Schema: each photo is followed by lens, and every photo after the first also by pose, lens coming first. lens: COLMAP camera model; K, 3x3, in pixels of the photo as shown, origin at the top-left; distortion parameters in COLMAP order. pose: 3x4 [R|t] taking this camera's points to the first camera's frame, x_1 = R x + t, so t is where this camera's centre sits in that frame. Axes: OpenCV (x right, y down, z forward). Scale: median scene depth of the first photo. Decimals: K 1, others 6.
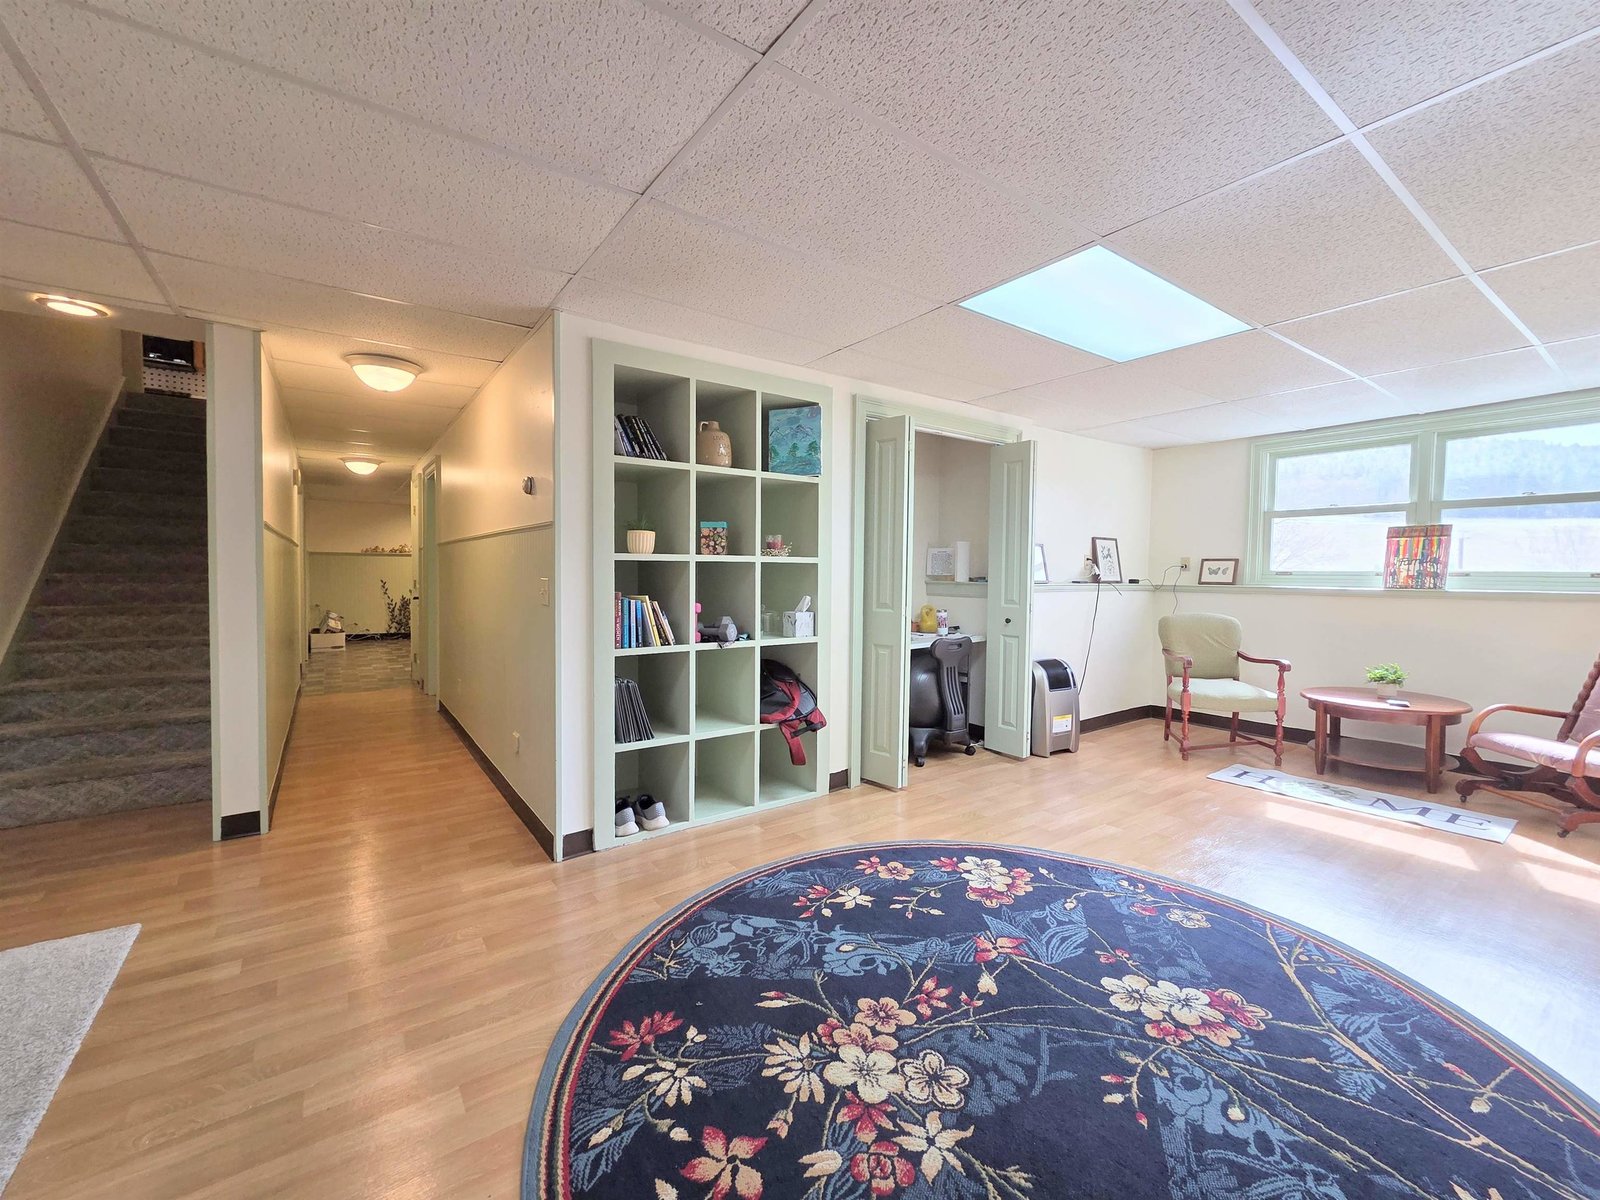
lens RADIAL K [[663.6, 0, 793.5], [0, 663.6, 593.8], [0, 0, 1]] dist [-0.000304, -0.000018]
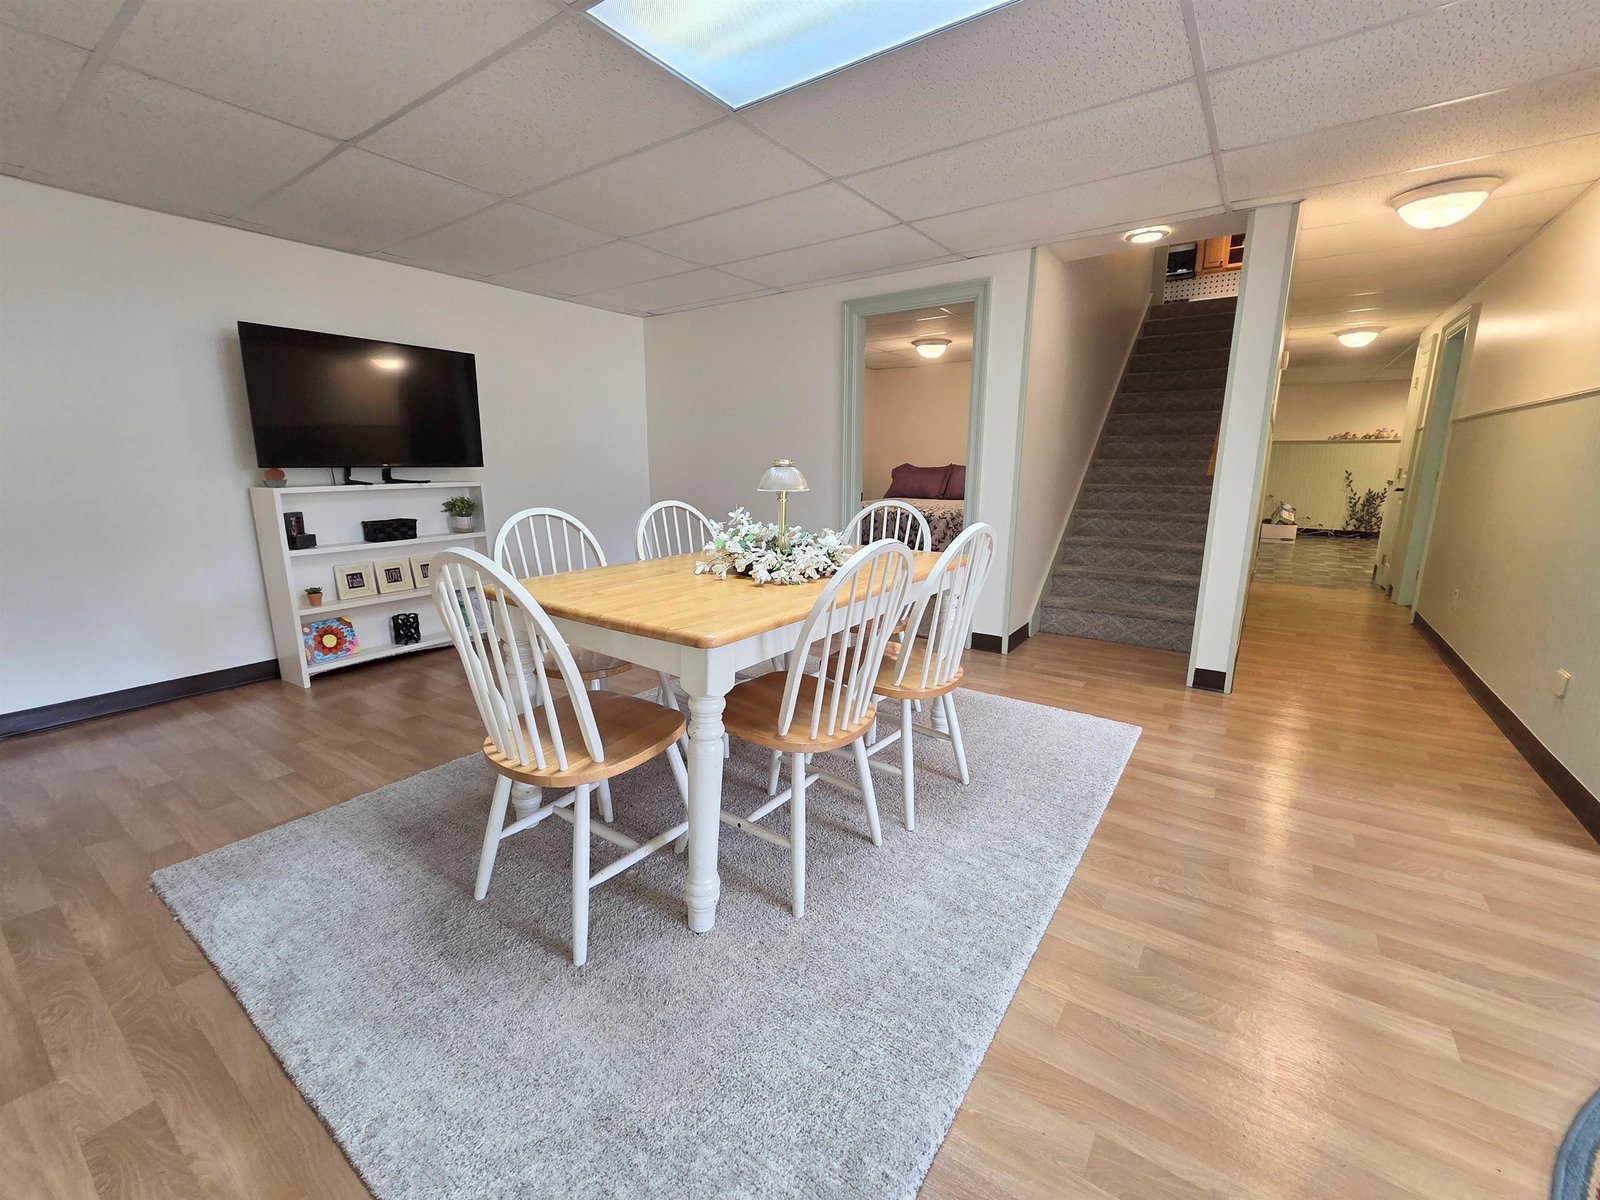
lens RADIAL K [[663.6, 0, 793.5], [0, 663.6, 593.8], [0, 0, 1]] dist [-0.000304, -0.000018]
pose [[0.335627, 0.177941, -0.925036, -0.041158], [-0.029703, 0.983507, 0.178412, 0.019942], [0.941527, -0.032404, 0.335377, -0.048176]]
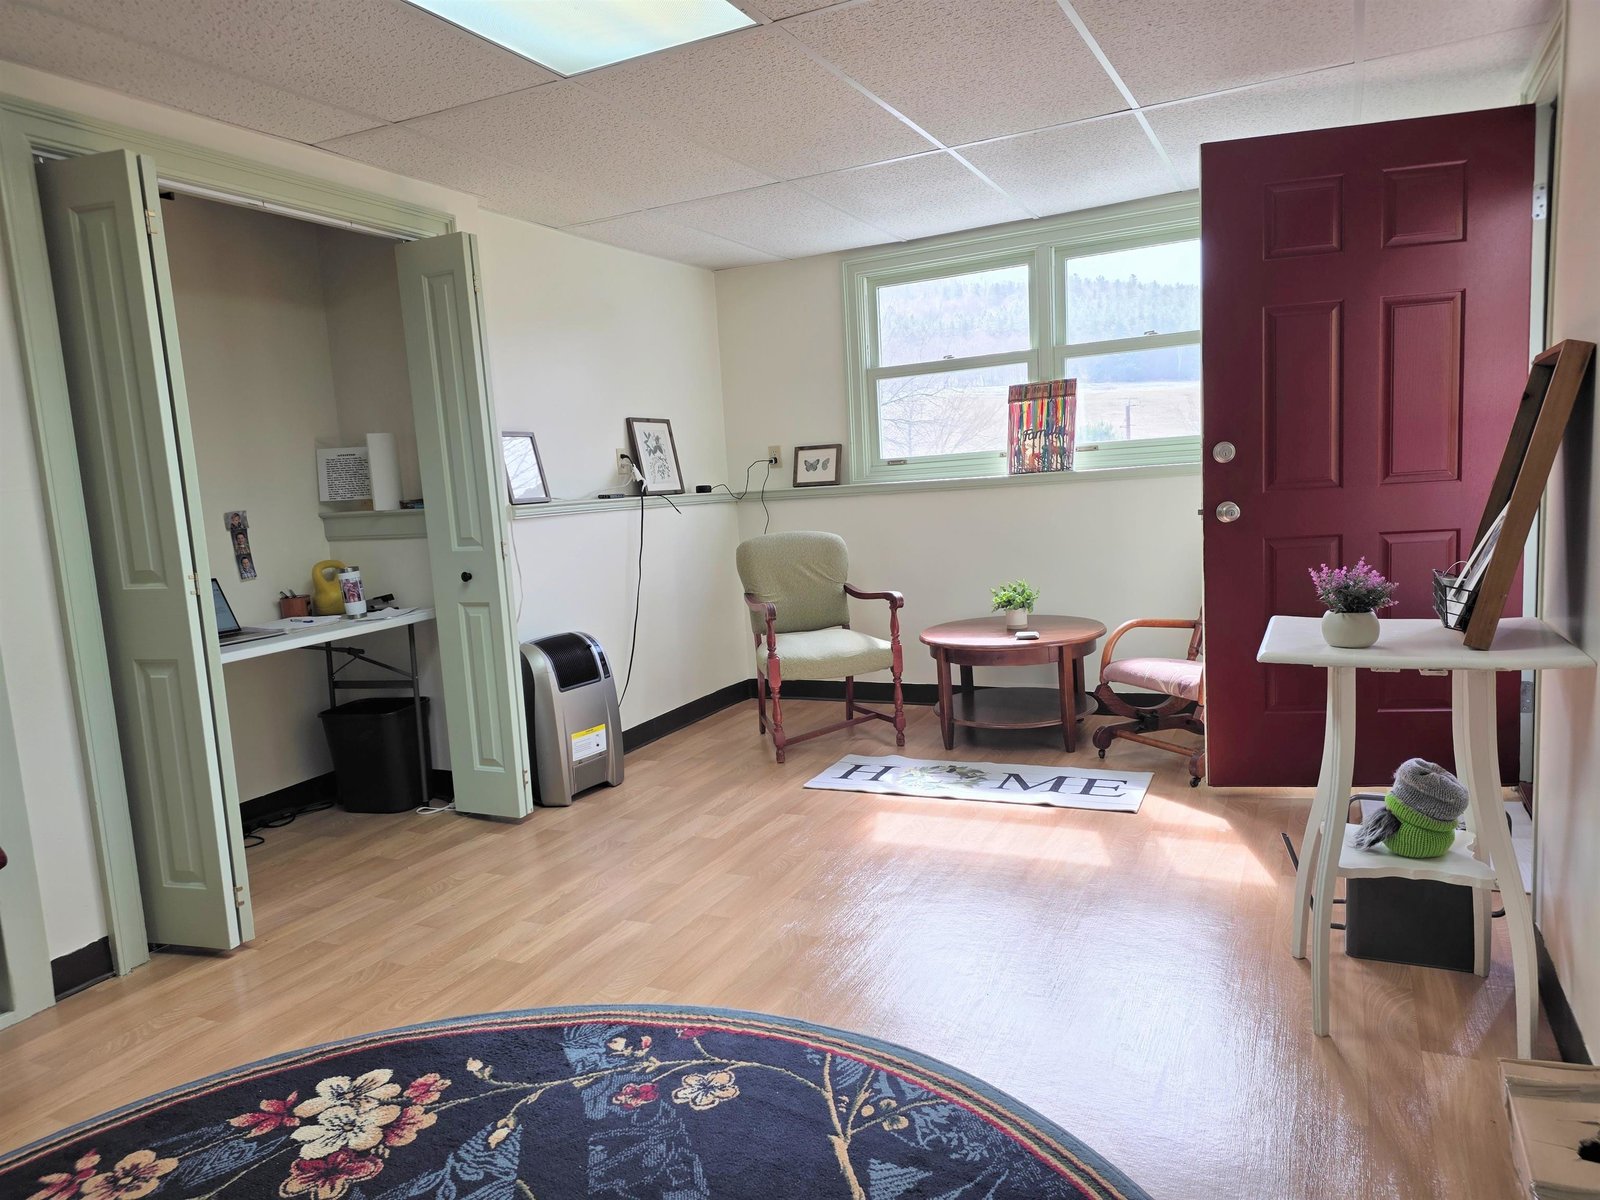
lens RADIAL K [[1057.8, 0, 801.1], [0, 1057.8, 611.4], [0, 0, 1]] dist [0.123746, -0.117046]
pose [[0.879270, -0.122322, 0.460349, 0.190532], [0.085271, 0.991273, 0.100529, 0.004502], [-0.468628, -0.049138, 0.882028, 0.117321]]
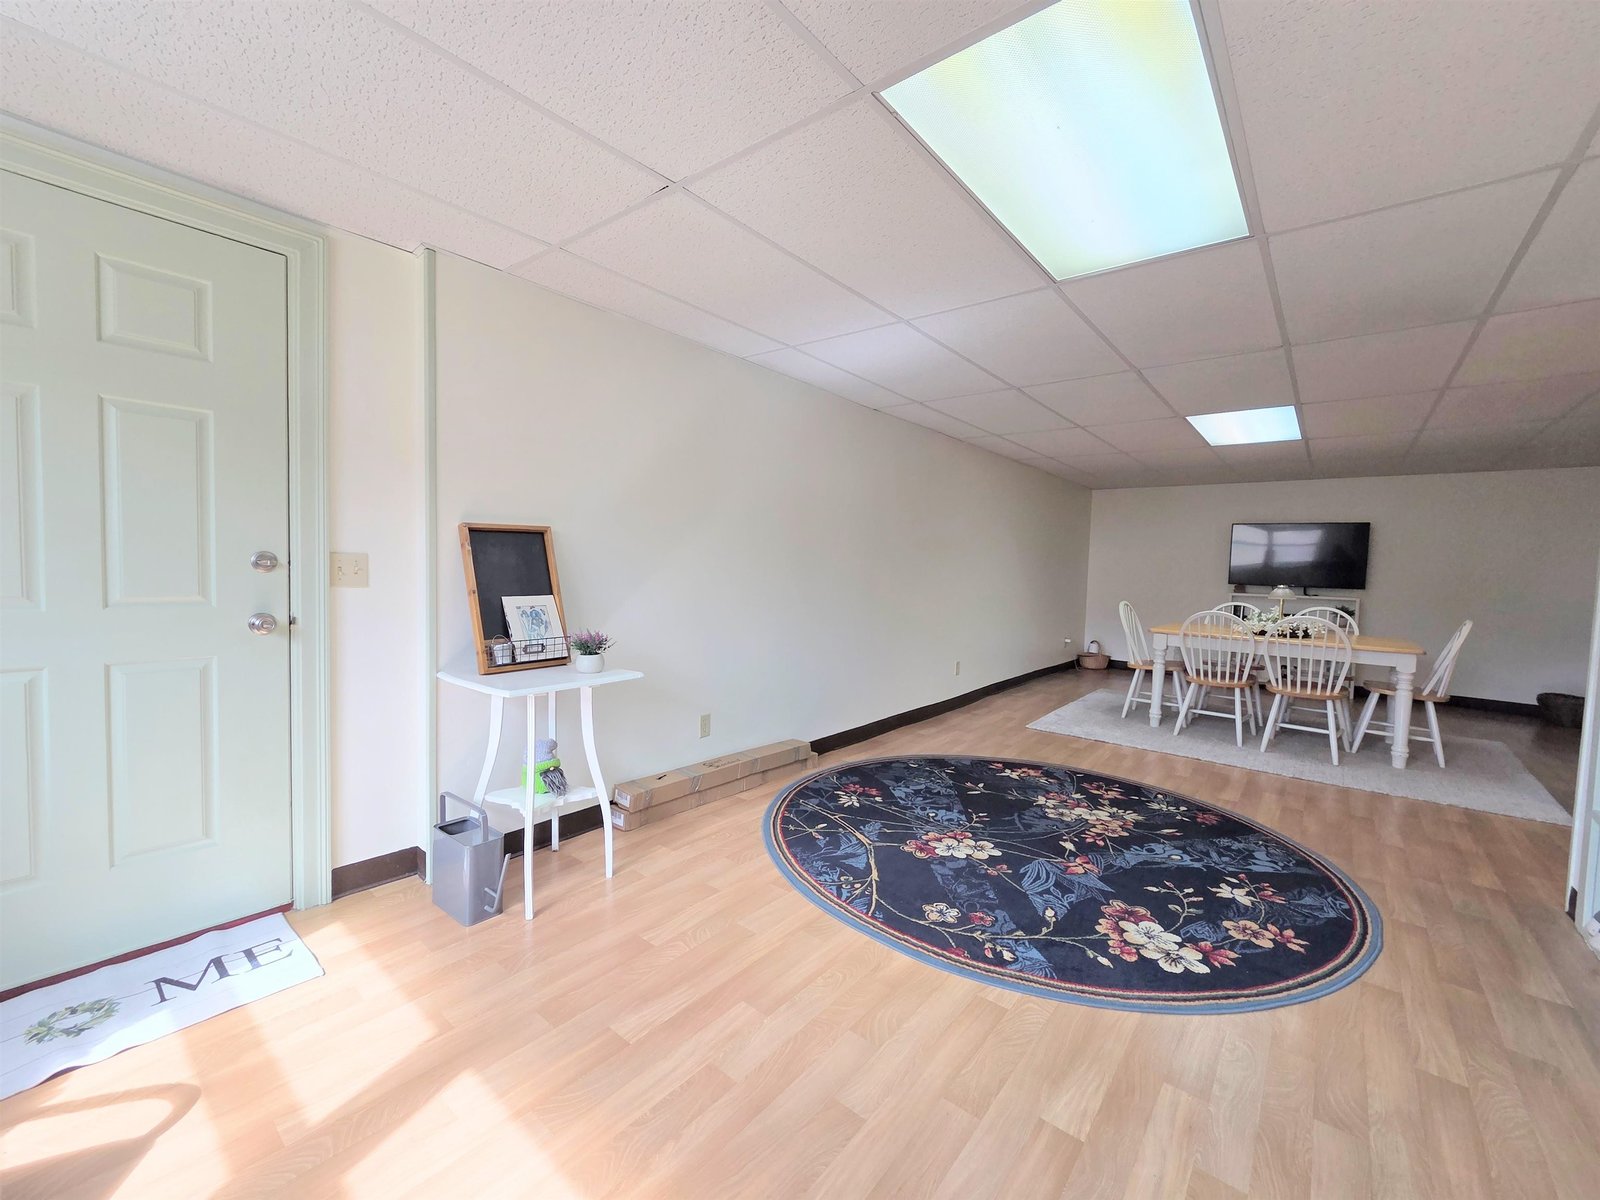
lens RADIAL K [[663.6, 0, 793.5], [0, 663.6, 593.8], [0, 0, 1]] dist [-0.000304, -0.000018]
pose [[-0.964615, -0.024737, -0.262499, 0.698307], [-0.047024, 0.995768, 0.078963, -0.037239], [0.259435, 0.088512, -0.961696, 1.199595]]
